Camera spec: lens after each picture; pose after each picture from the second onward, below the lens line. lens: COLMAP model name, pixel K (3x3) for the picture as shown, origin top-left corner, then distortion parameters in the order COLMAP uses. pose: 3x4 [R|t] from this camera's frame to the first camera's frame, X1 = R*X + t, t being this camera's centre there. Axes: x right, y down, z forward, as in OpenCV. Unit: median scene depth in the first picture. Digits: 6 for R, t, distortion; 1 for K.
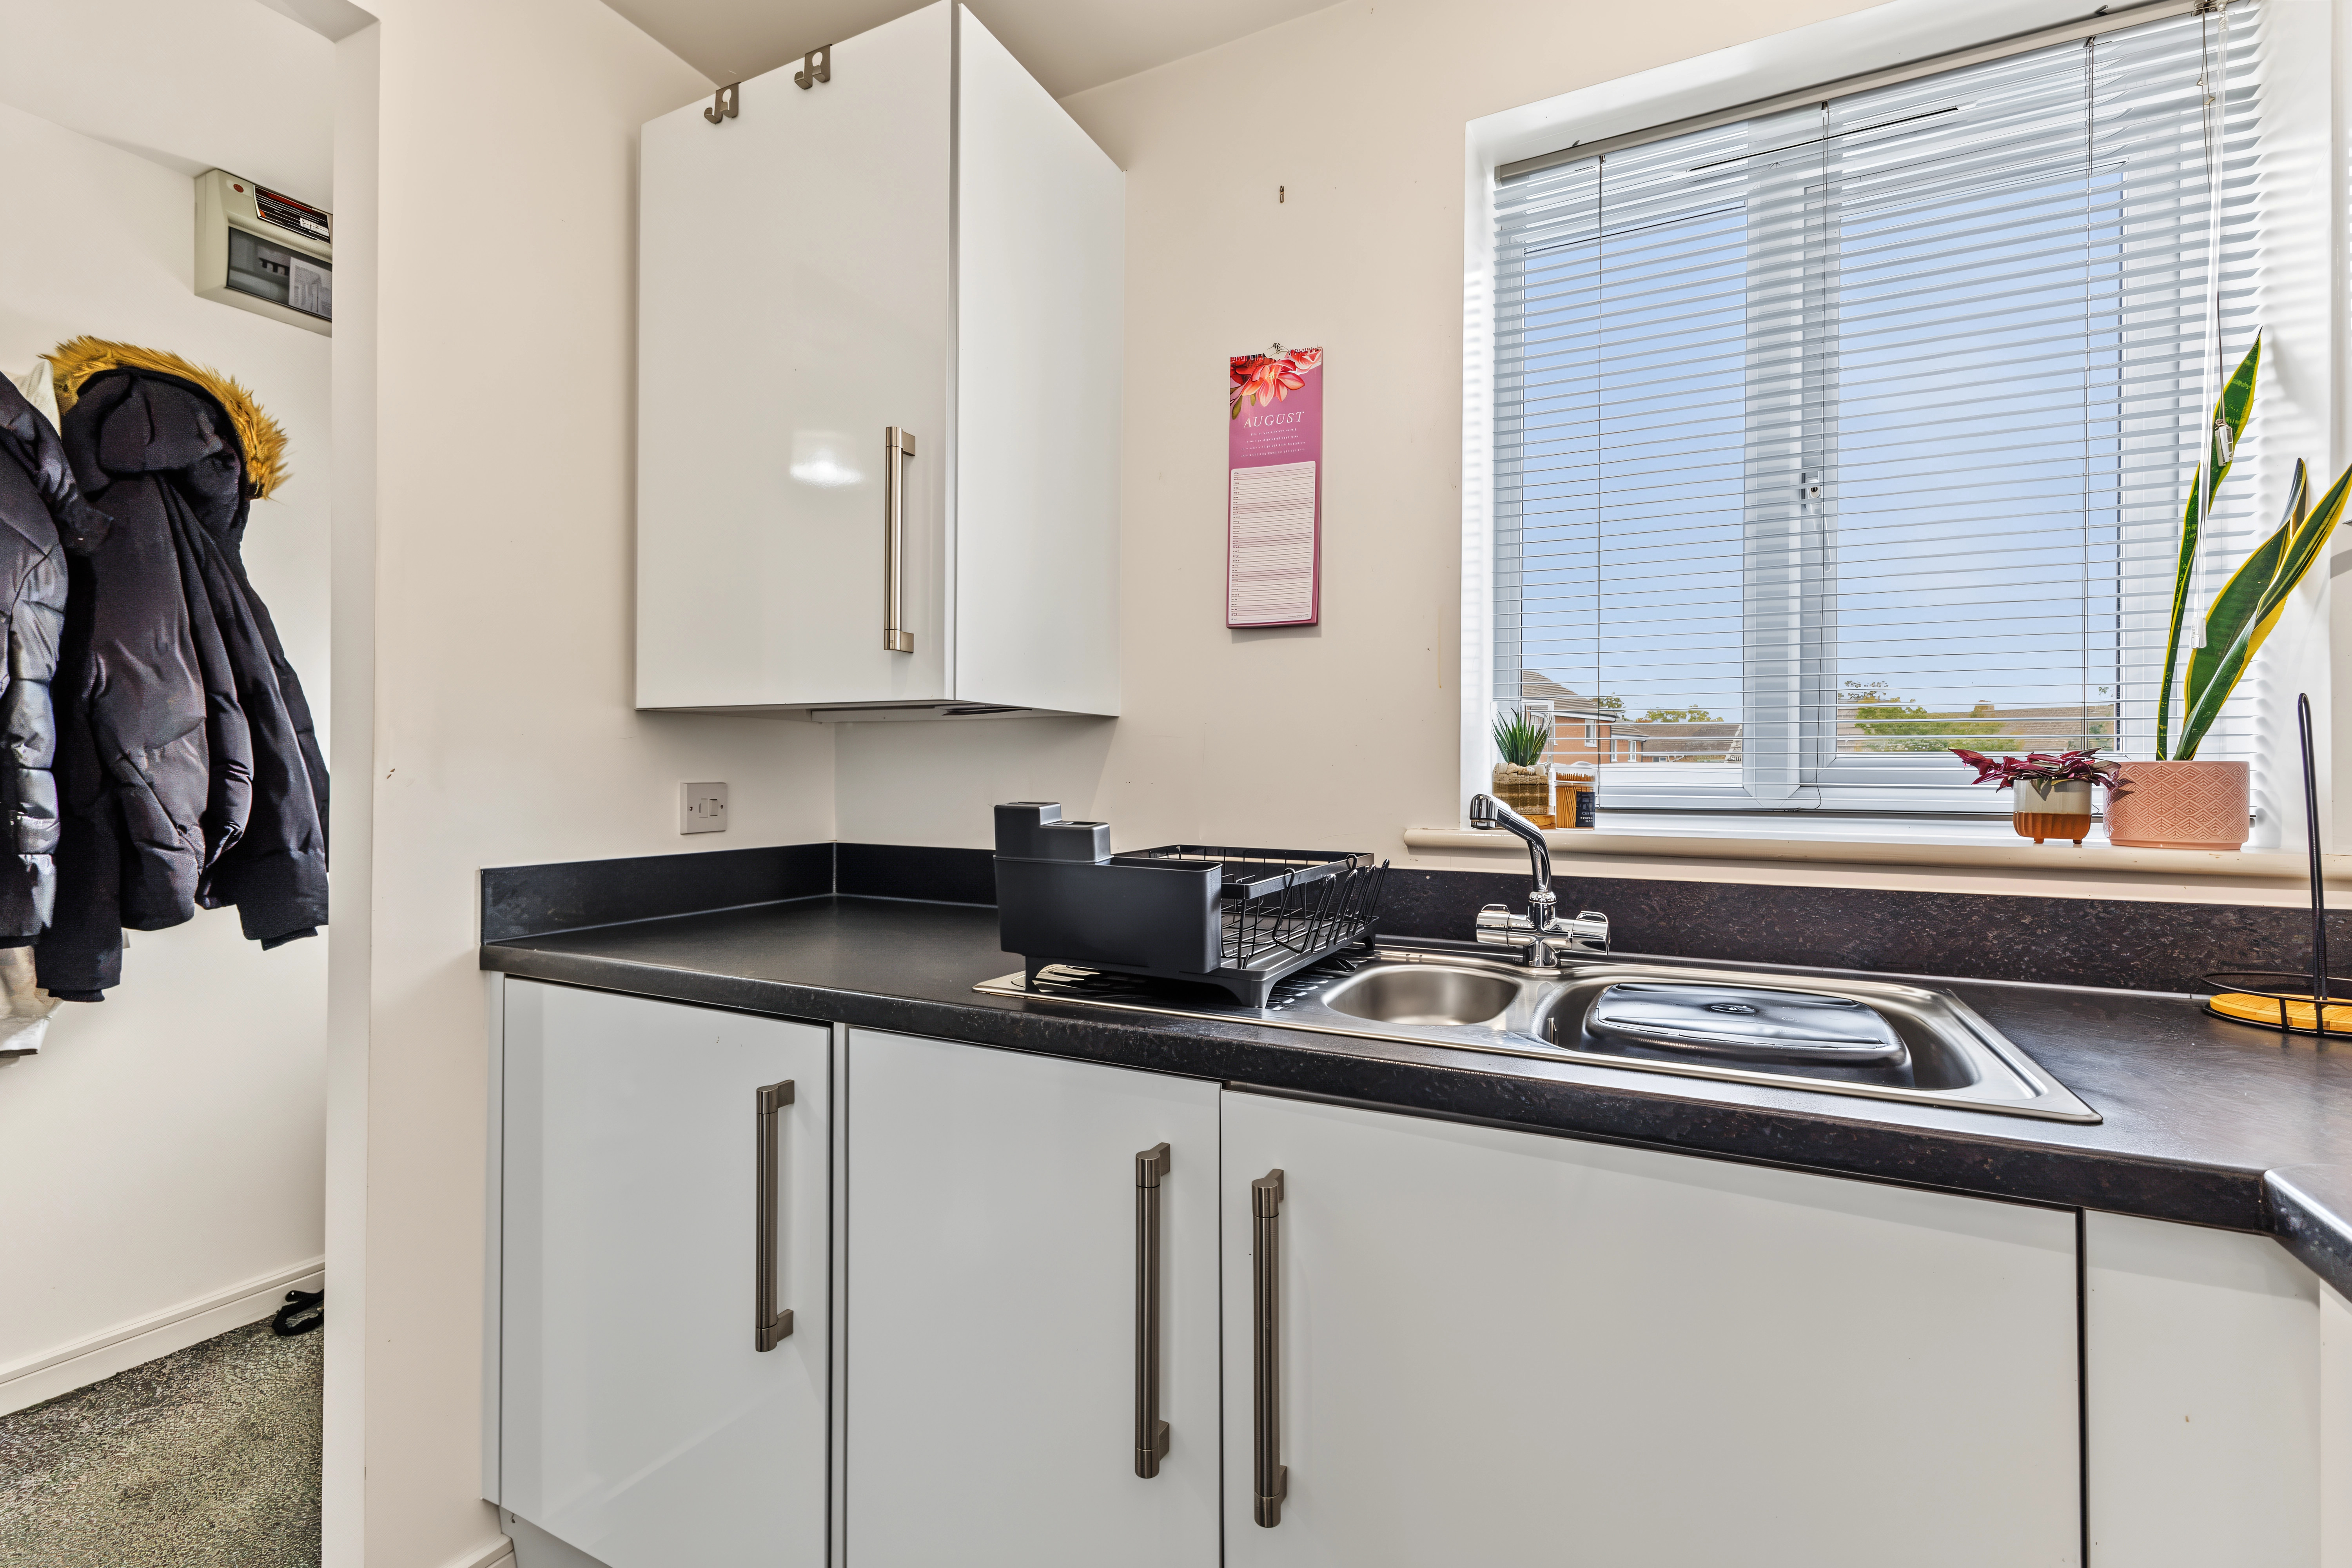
lens RADIAL K [[1041.6, 0, 1171.2], [0, 1041.6, 766.2], [0, 0, 1]] dist [0.011116, -0.001069]
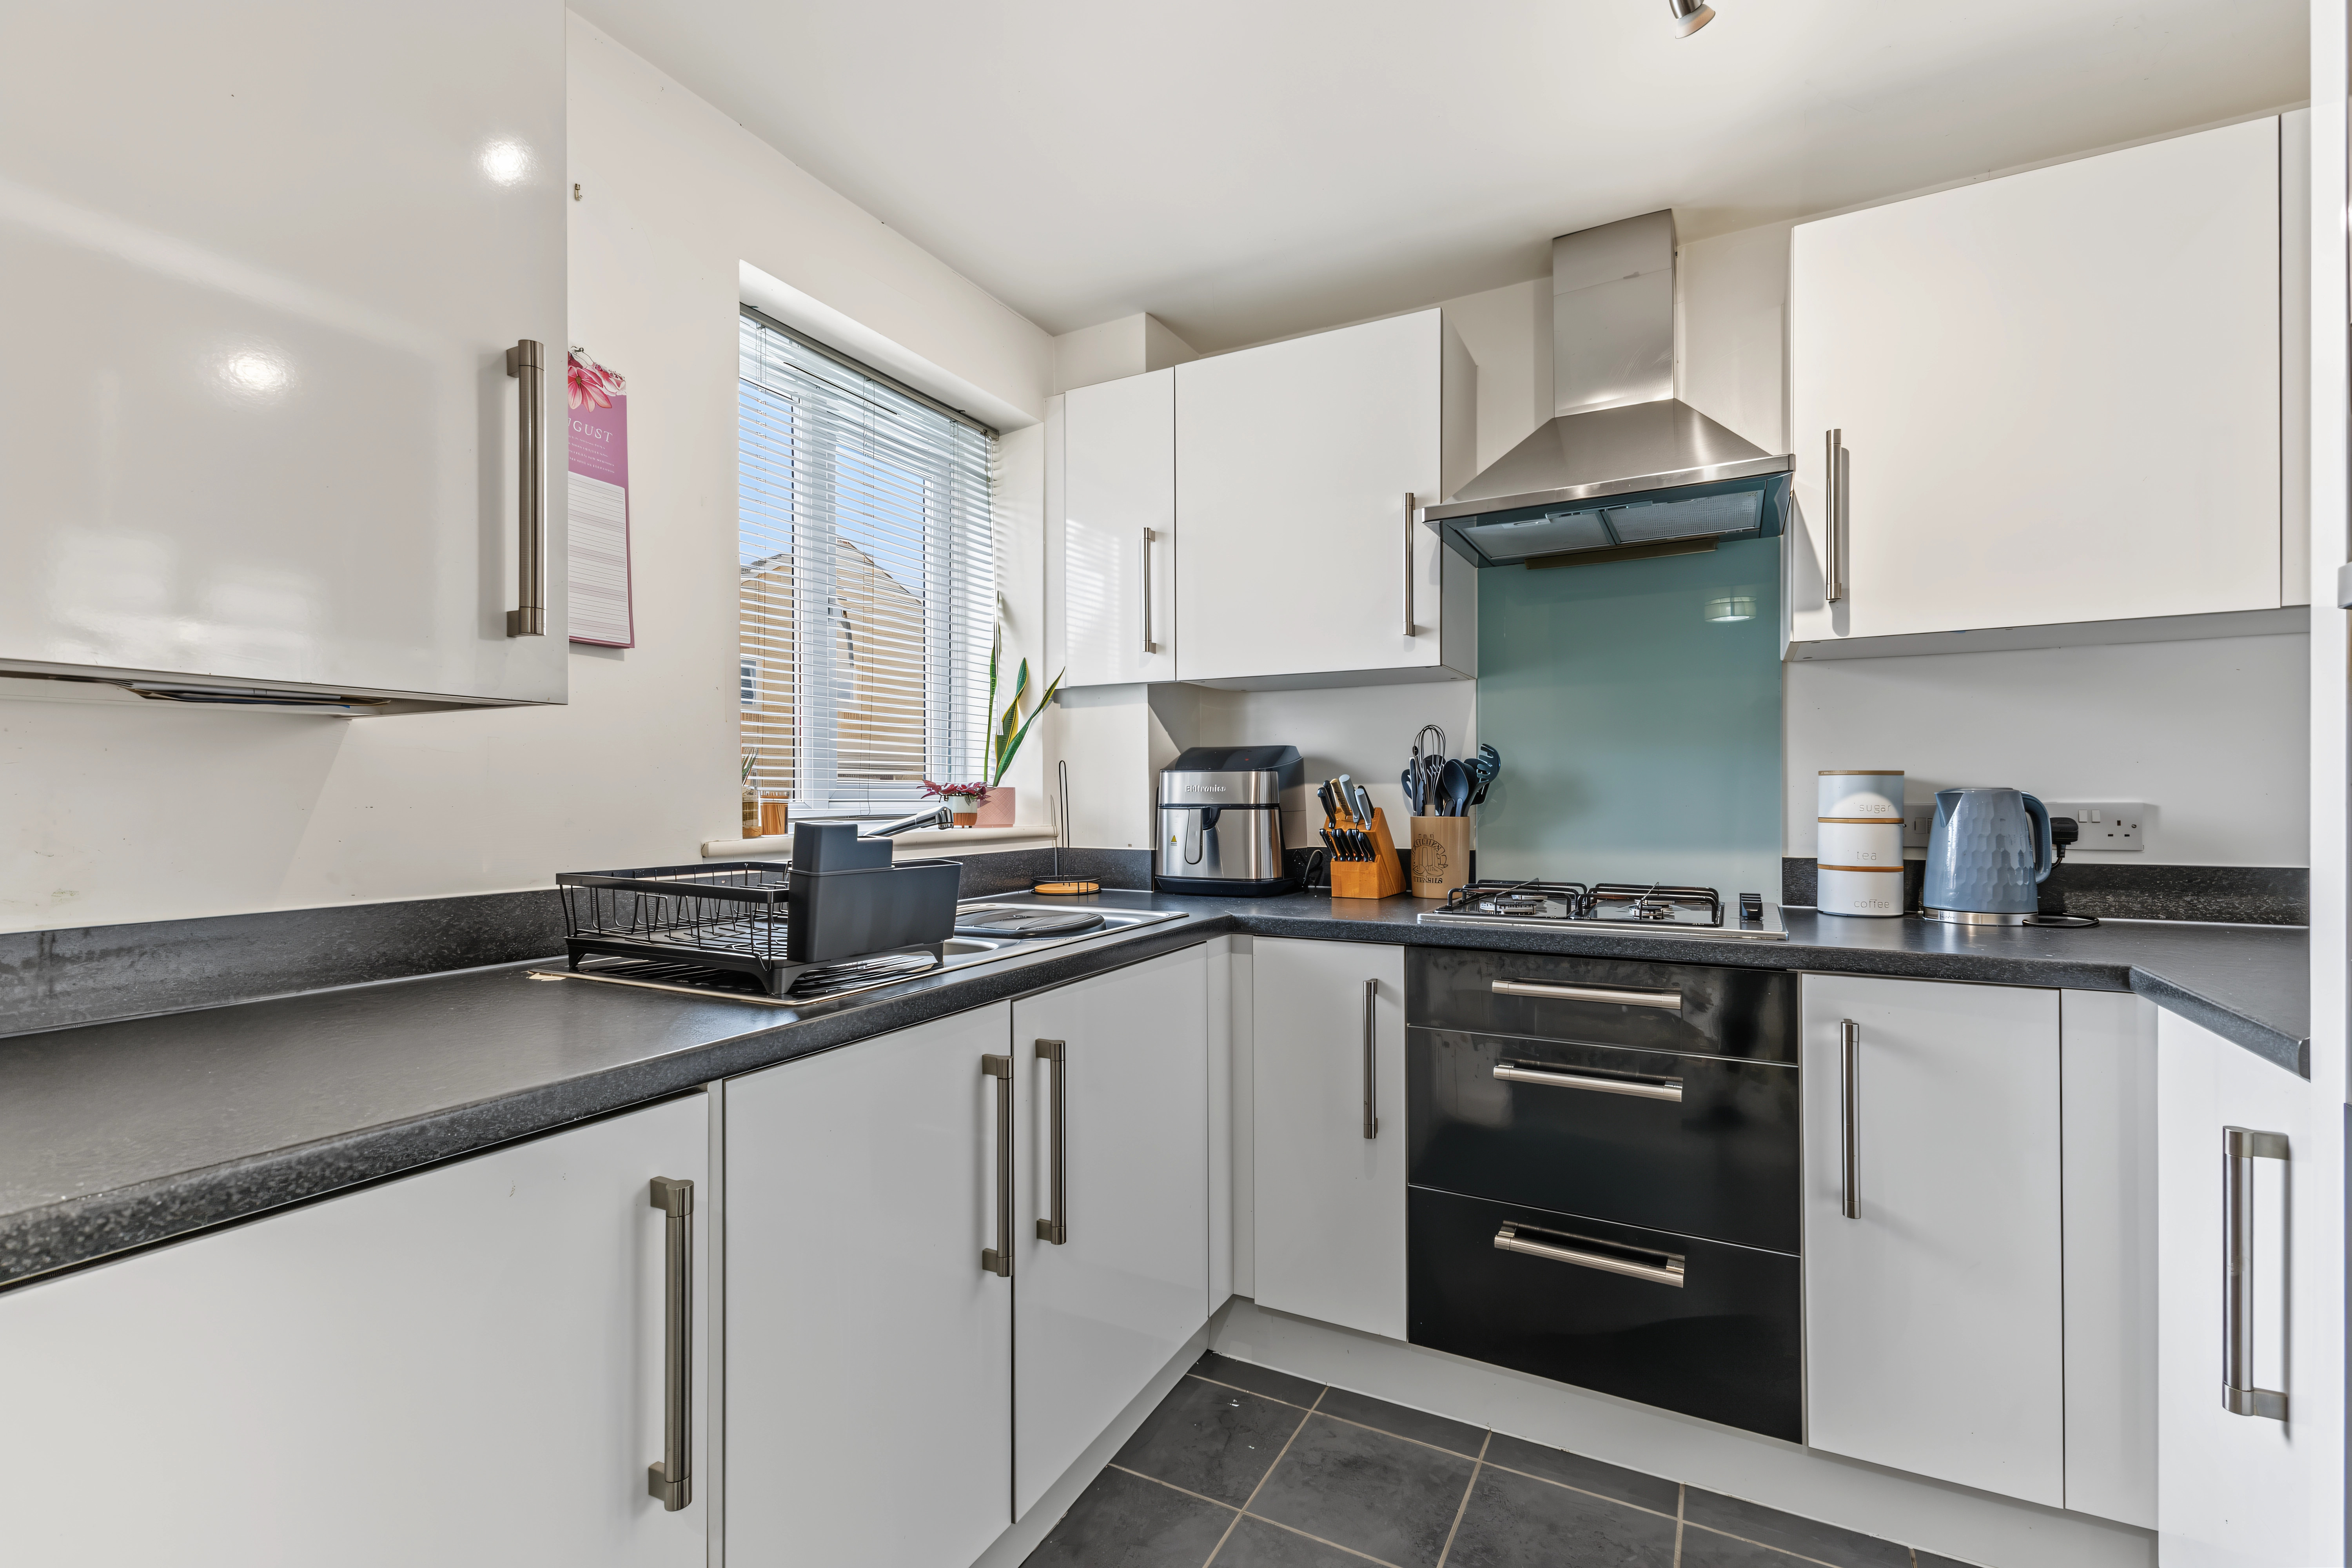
lens RADIAL K [[1041.6, 0, 1180.4], [0, 1041.6, 794.4], [0, 0, 1]] dist [0.011116, -0.001069]
pose [[0.020191, -0.003368, 0.999790, -1.012560], [-0.002675, 0.999991, 0.003423, 0.001841], [-0.999793, -0.002744, 0.020182, 0.504676]]
